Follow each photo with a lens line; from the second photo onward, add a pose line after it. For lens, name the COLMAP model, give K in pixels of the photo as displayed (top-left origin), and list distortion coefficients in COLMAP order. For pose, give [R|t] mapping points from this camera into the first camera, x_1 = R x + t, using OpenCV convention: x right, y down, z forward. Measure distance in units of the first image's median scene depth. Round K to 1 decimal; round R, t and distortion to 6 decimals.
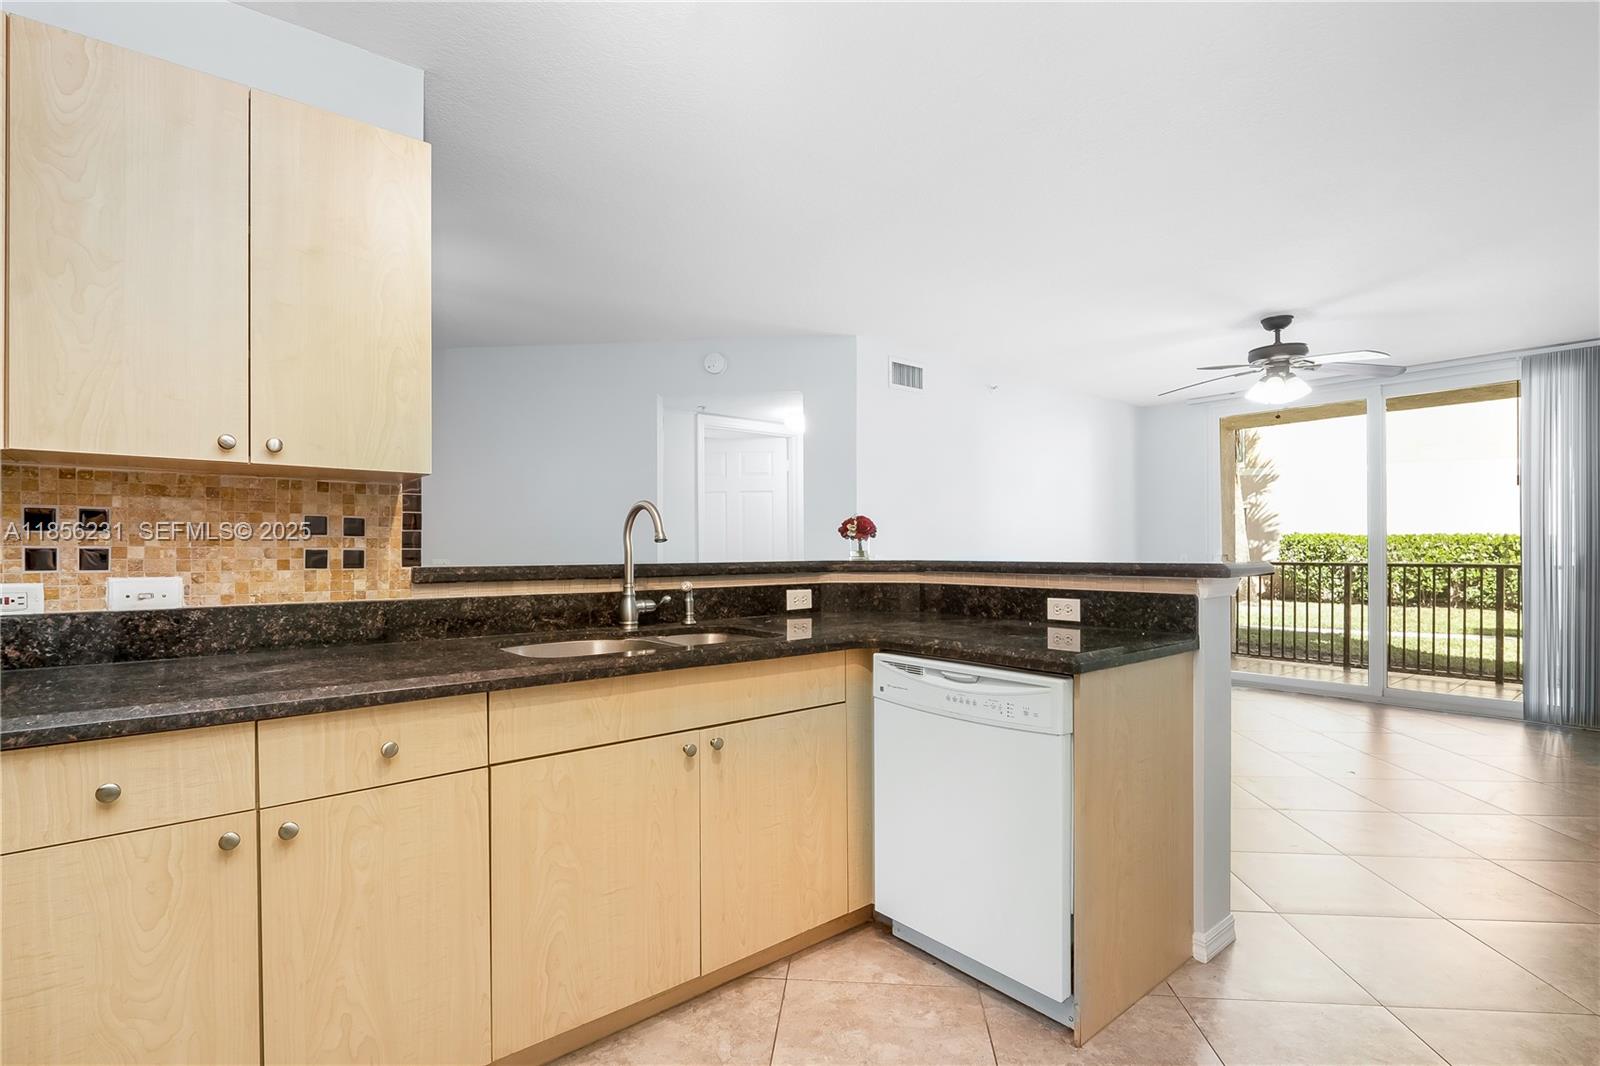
lens RADIAL K [[766.2, 0, 806.4], [0, 766.2, 549.6], [0, 0, 1]] dist [-0.005213, 0.000045]
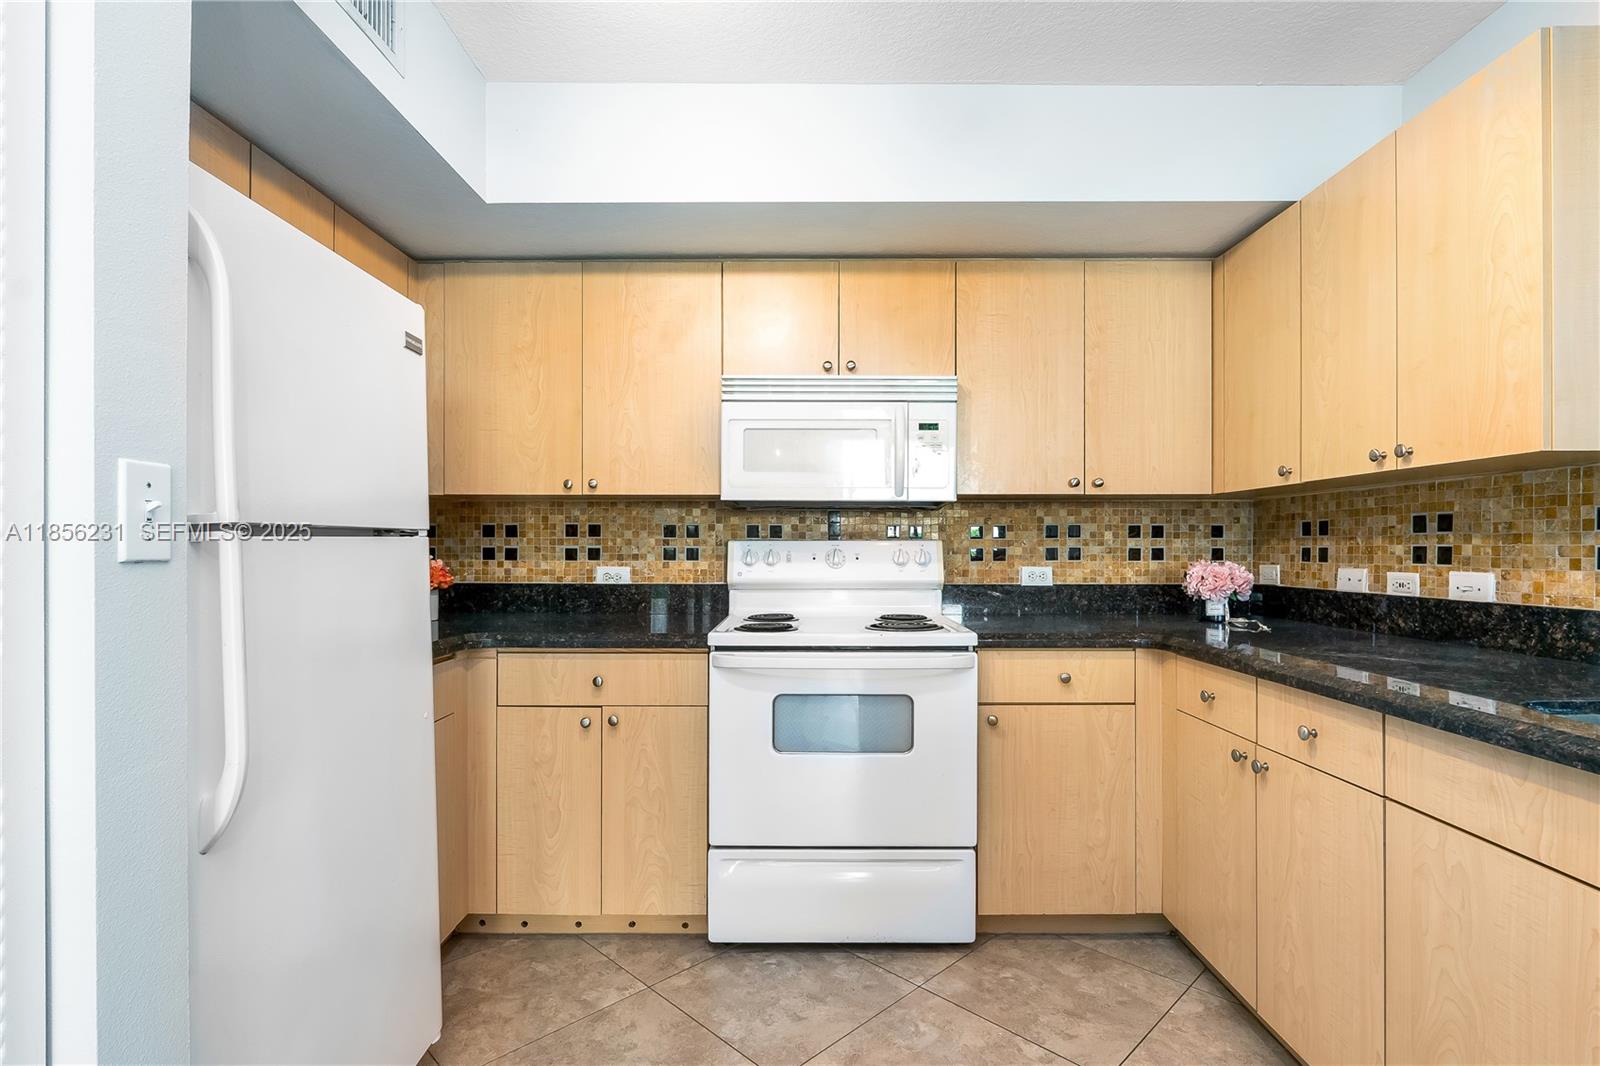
lens RADIAL K [[766.2, 0, 806.4], [0, 766.2, 549.6], [0, 0, 1]] dist [-0.005213, 0.000045]
pose [[-0.651242, 0.001838, -0.758868, 0.558810], [0.000005, 0.999997, 0.002419, 0.000564], [0.758870, 0.001572, -0.651240, 0.894536]]
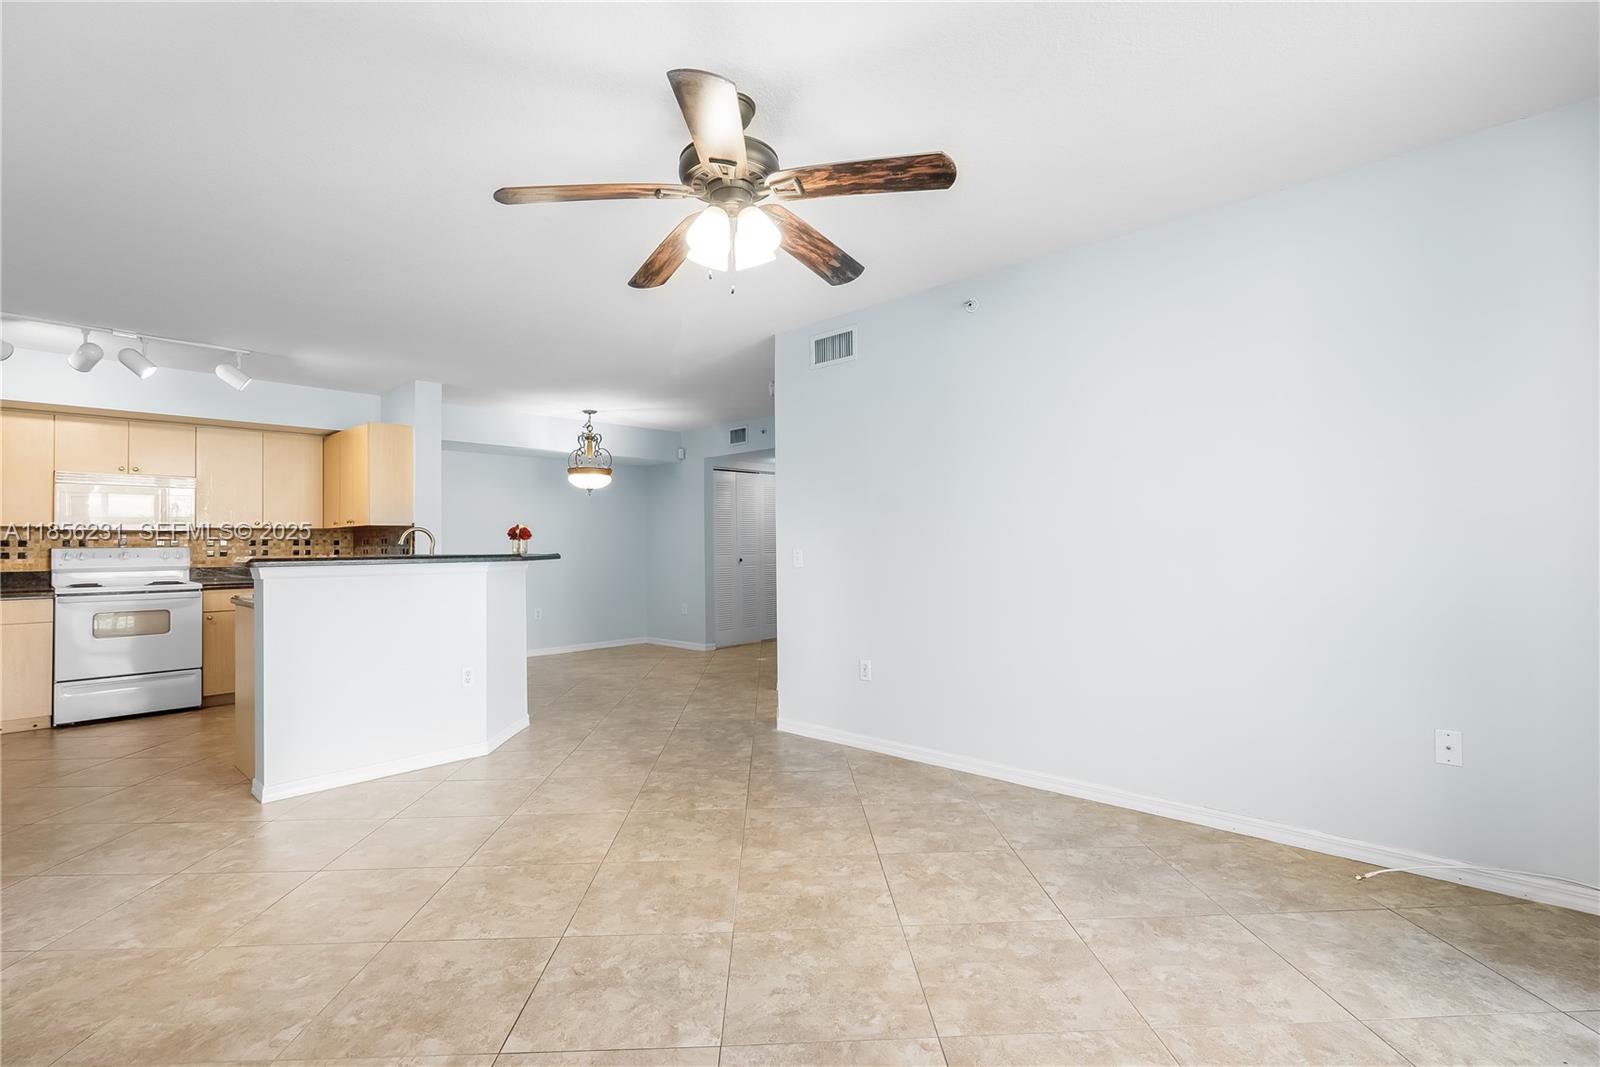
lens RADIAL K [[735.2, 0, 790.7], [0, 735.2, 534.2], [0, 0, 1]] dist [-0.003546, -0.000014]
pose [[0.108487, -0.016573, -0.993960, 2.611361], [0.009927, 0.999829, -0.015587, 0.004096], [0.994048, -0.008176, 0.108633, 2.311190]]
